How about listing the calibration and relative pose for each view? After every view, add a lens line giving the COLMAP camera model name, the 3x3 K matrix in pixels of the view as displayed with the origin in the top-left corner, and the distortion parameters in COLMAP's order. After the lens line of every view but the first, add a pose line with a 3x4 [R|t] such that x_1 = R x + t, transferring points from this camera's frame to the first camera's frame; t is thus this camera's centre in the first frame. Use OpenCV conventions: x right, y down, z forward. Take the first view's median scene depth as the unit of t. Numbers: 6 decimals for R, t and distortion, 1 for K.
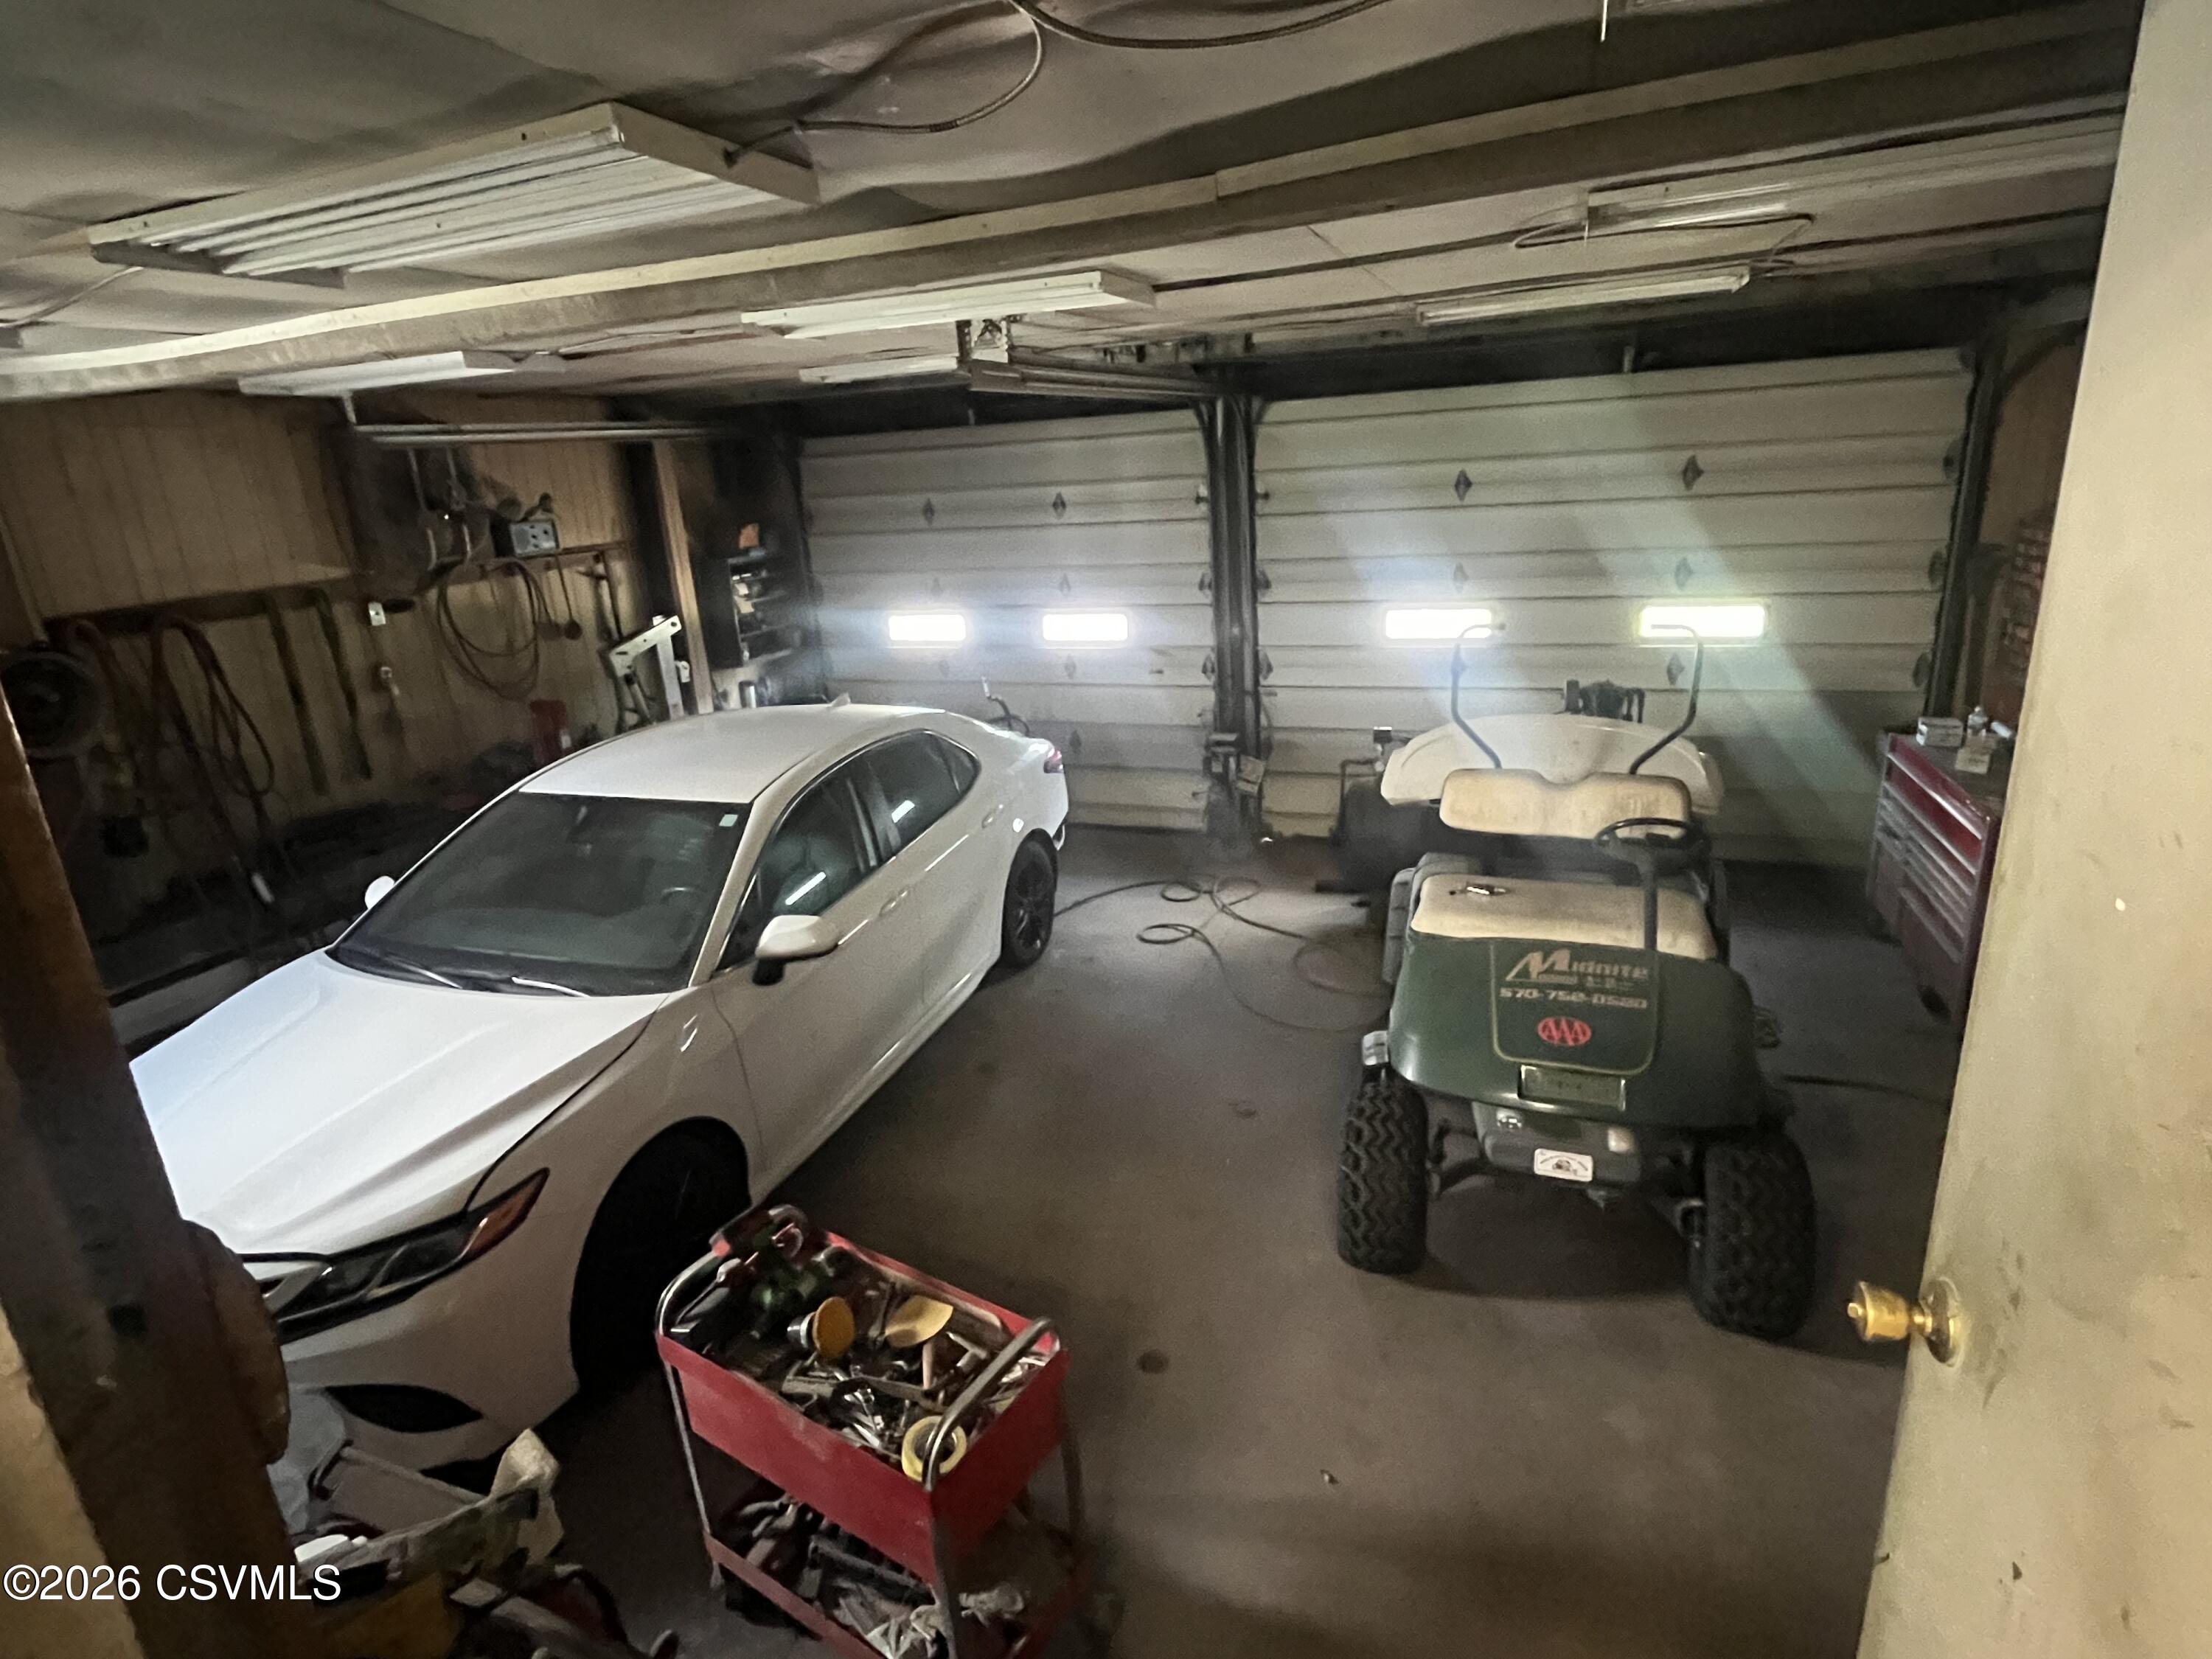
lens RADIAL K [[1162.7, 0, 1102.8], [0, 1162.7, 834.3], [0, 0, 1]] dist [0.001742, -0.000264]
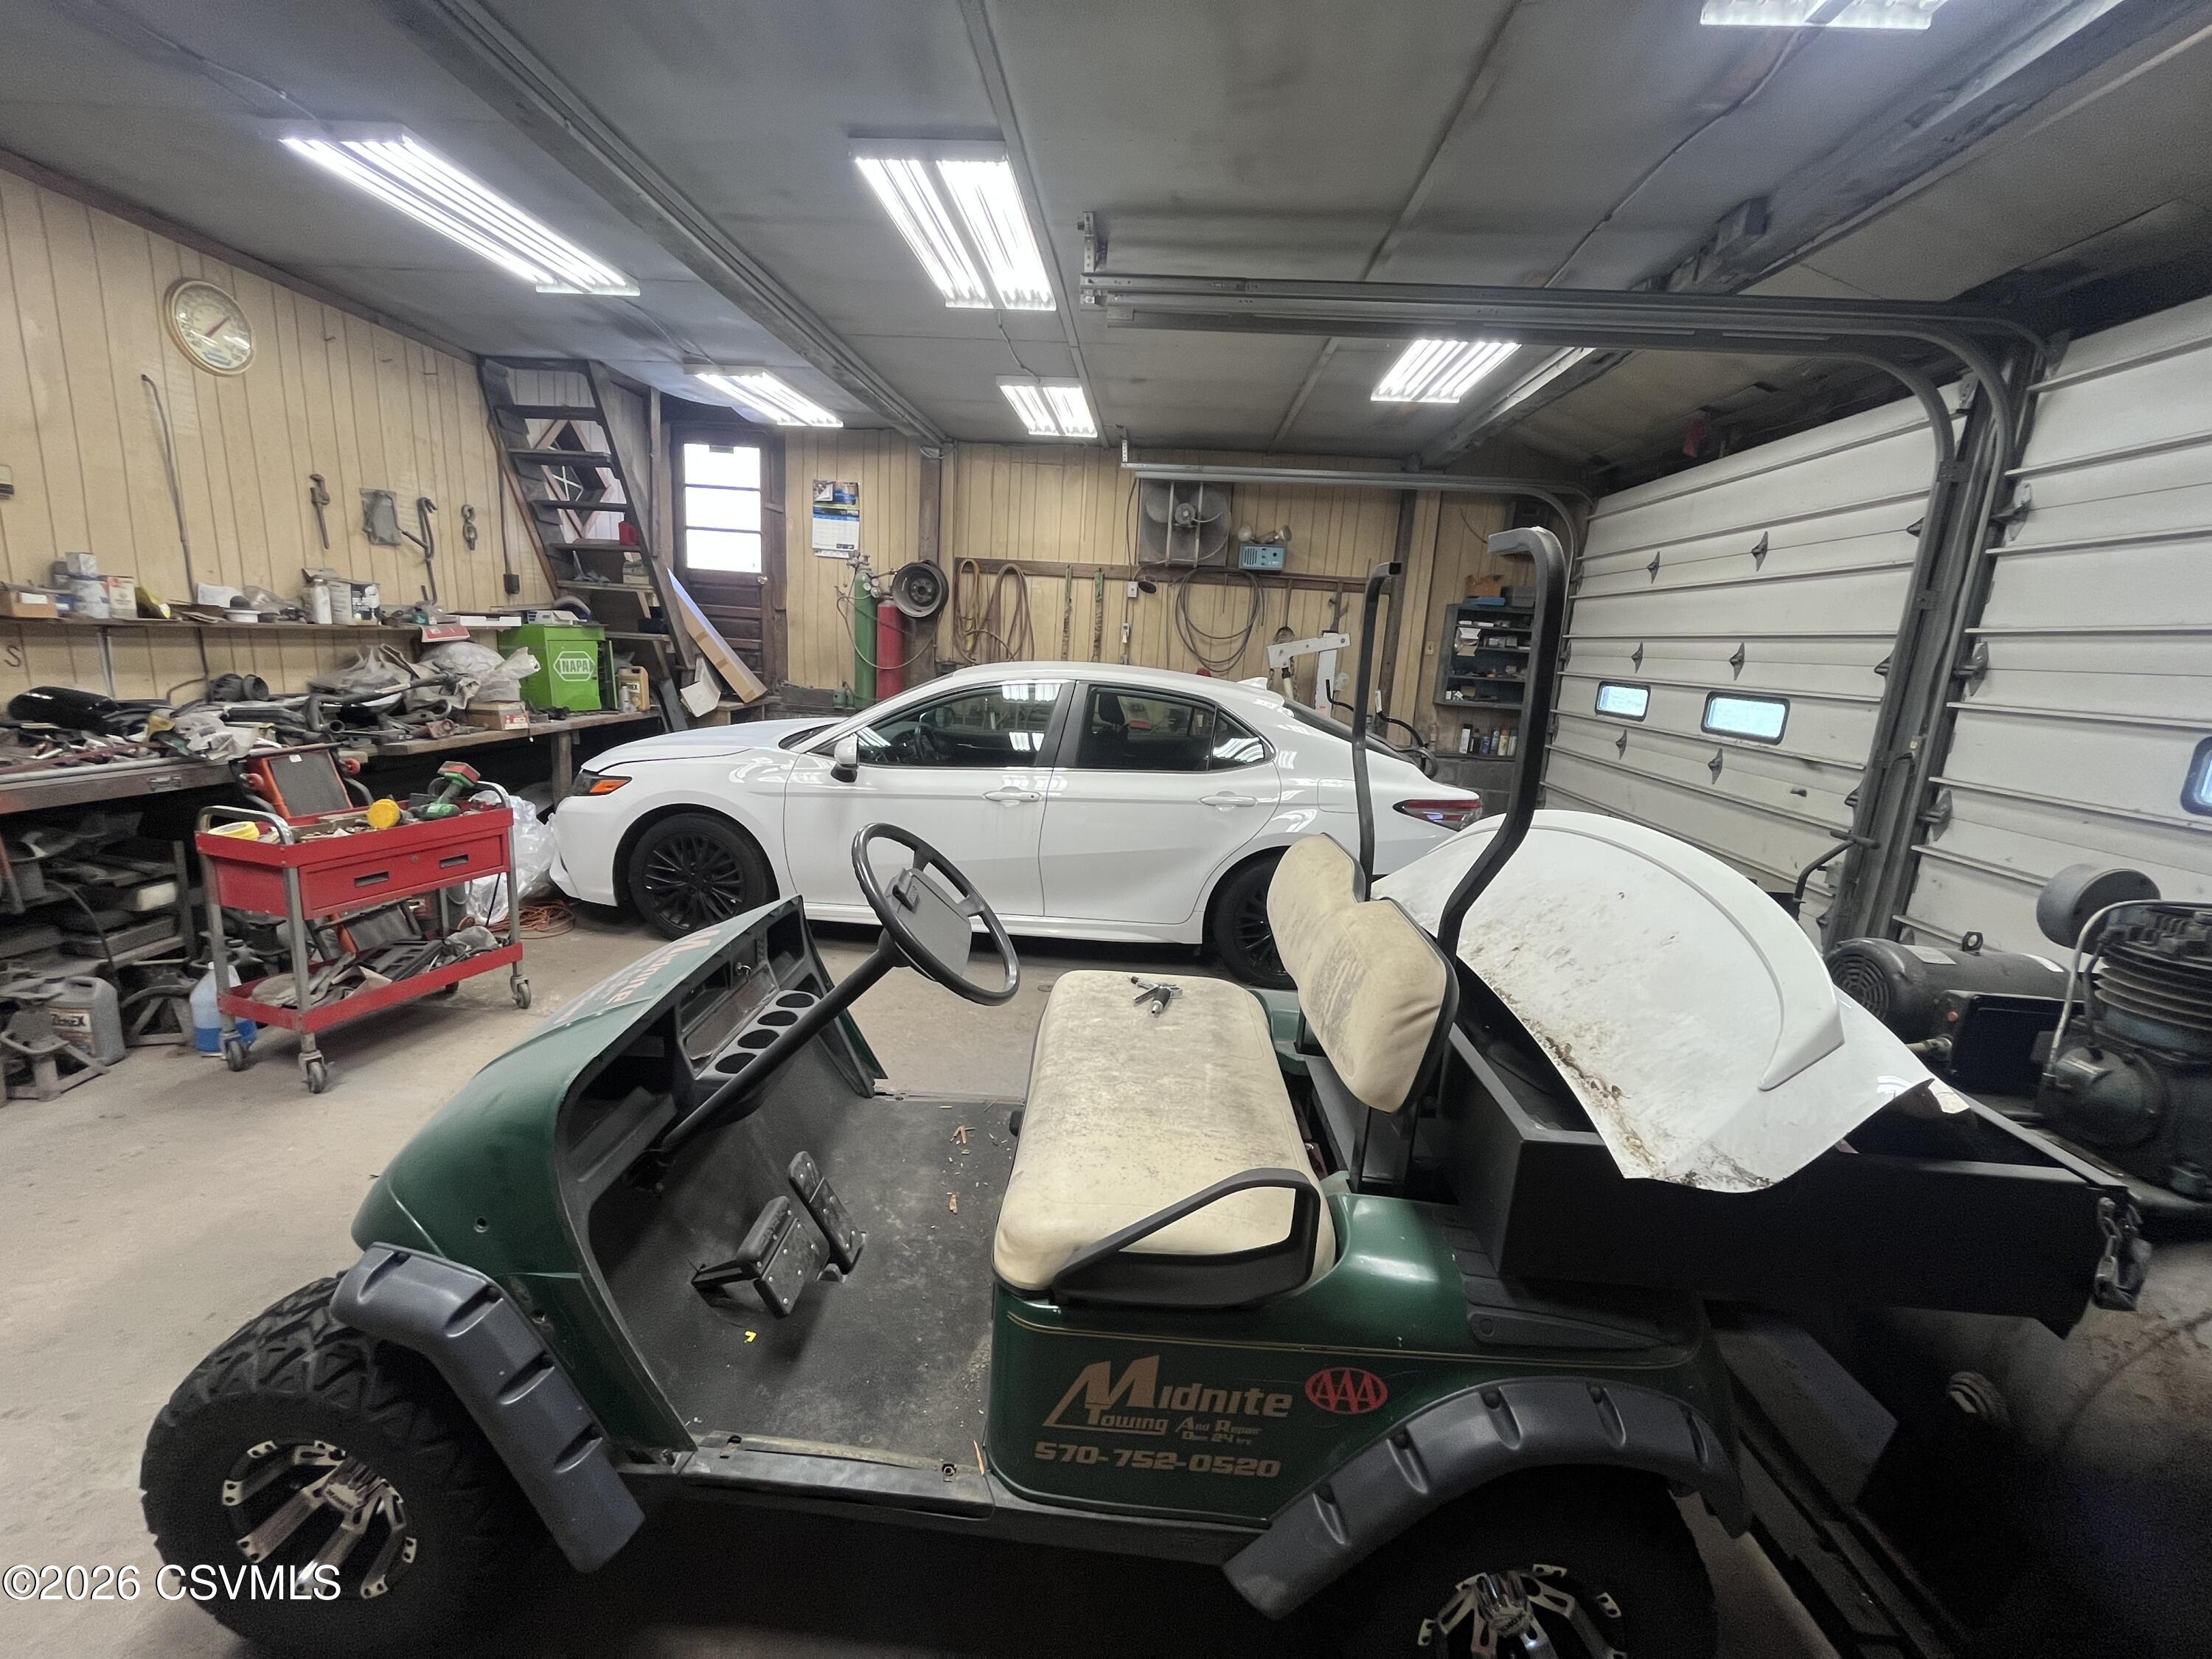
lens RADIAL K [[892.8, 0, 1106.0], [0, 892.8, 829.5], [0, 0, 1]] dist [0.020009, 0.000021]
pose [[0.315983, 0.284137, -0.905219, 0.545278], [-0.363071, 0.917691, 0.161316, -0.076487], [0.876547, 0.277685, 0.393137, 0.587747]]
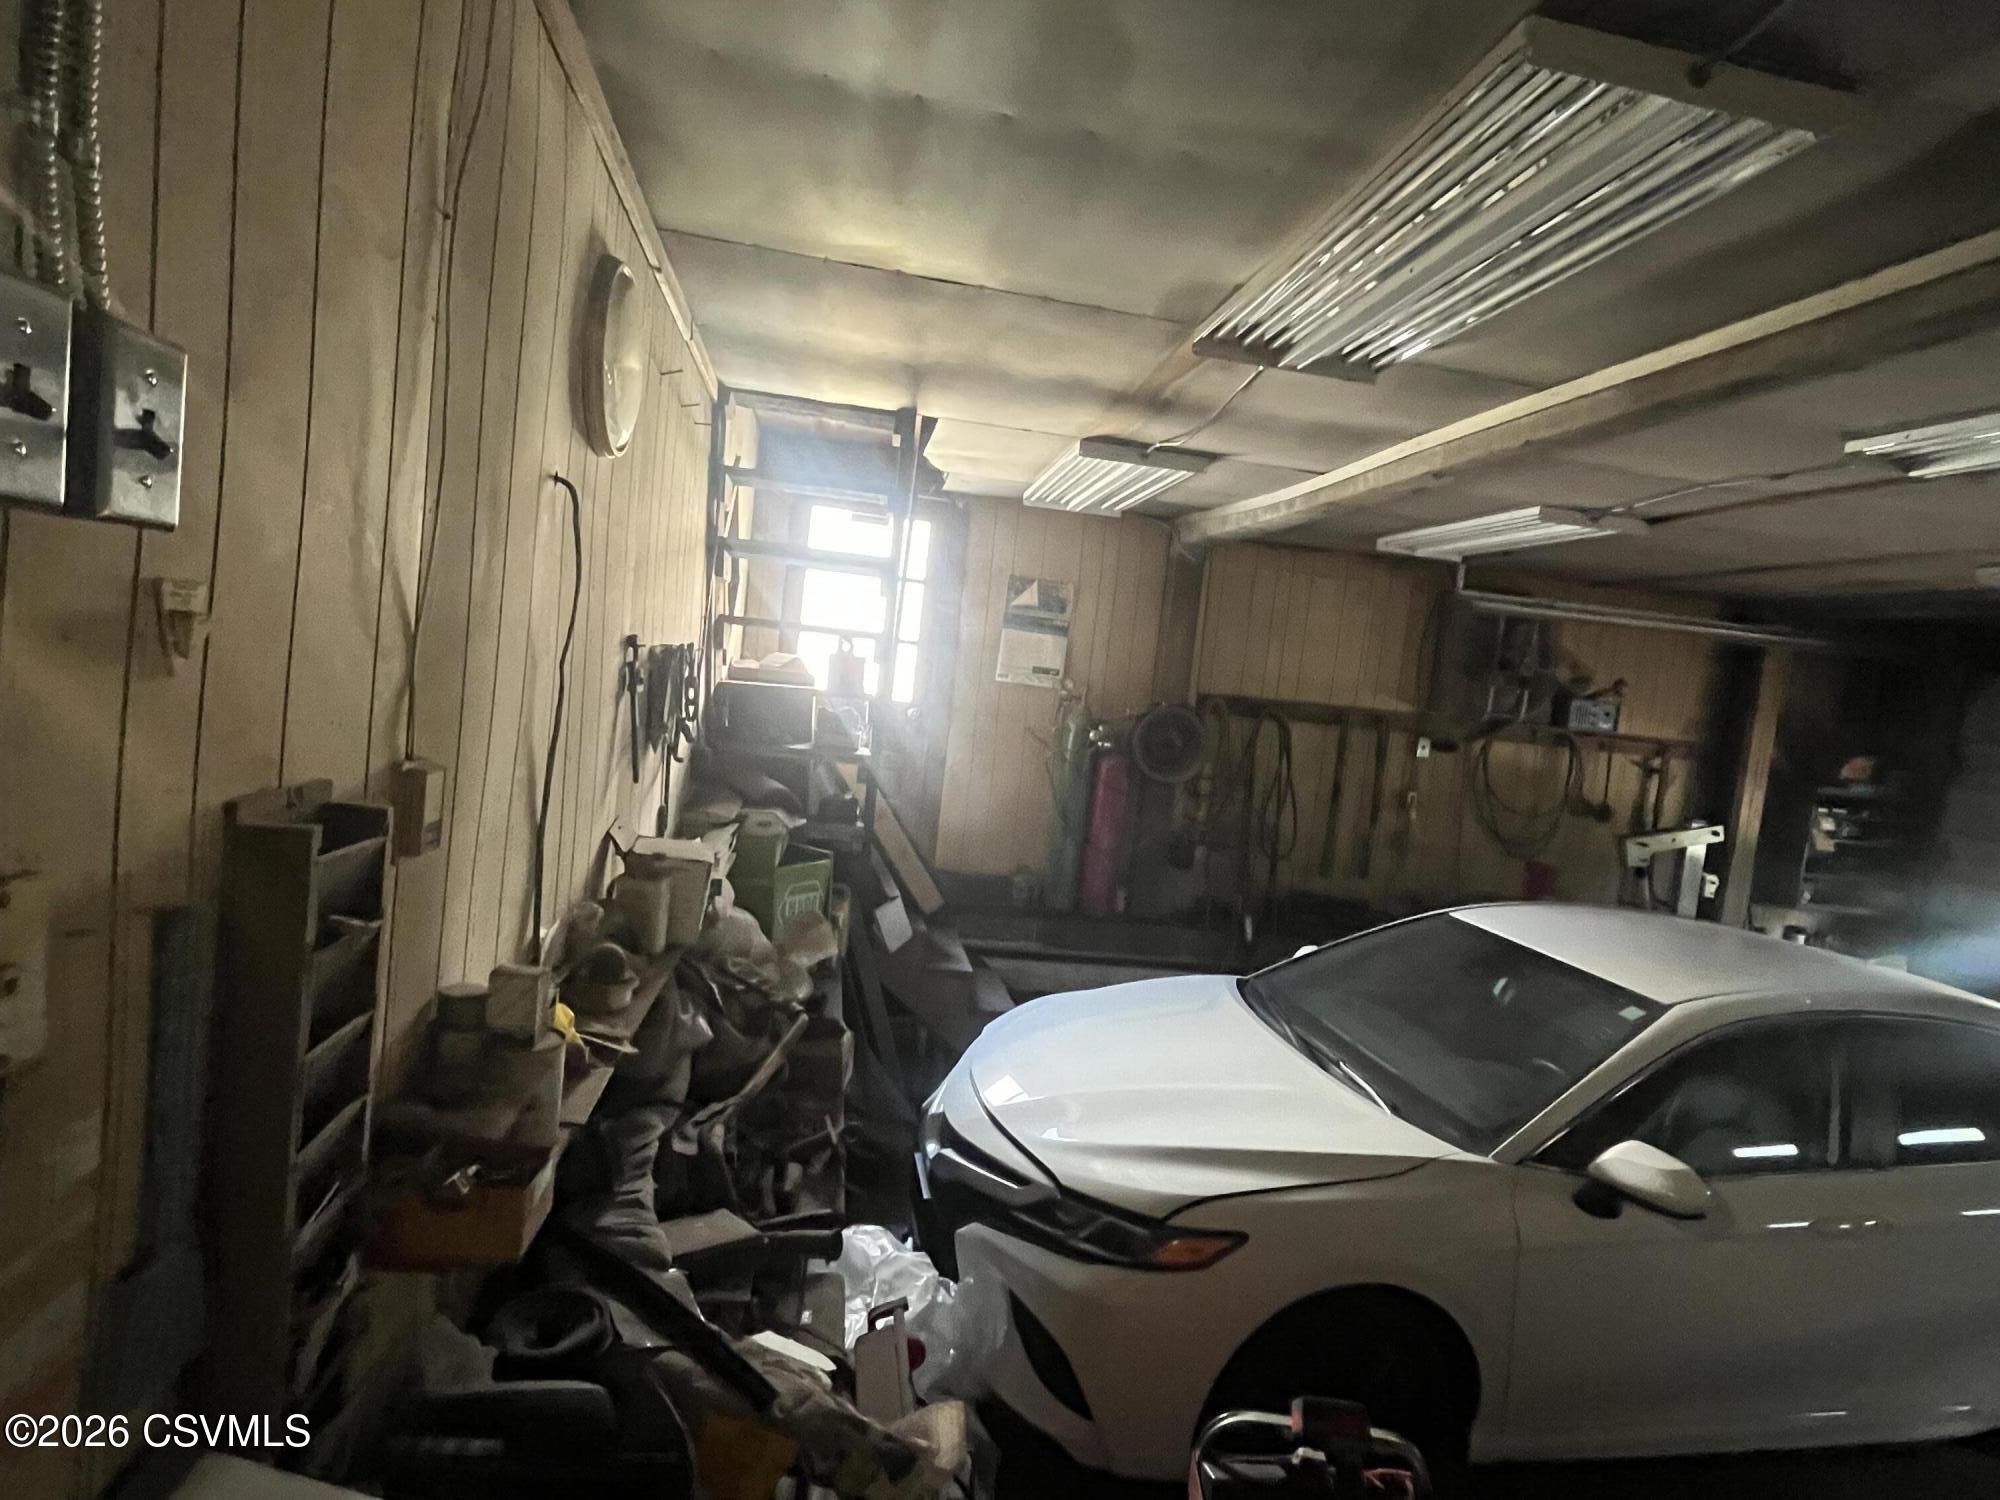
lens RADIAL K [[1051.3, 0, 997.1], [0, 1051.3, 754.3], [0, 0, 1]] dist [0.001742, -0.000264]
pose [[0.501926, 0.188024, -0.844226, 0.041304], [-0.399088, 0.916311, -0.033196, 0.018552], [0.767332, 0.353582, 0.534958, 0.126814]]
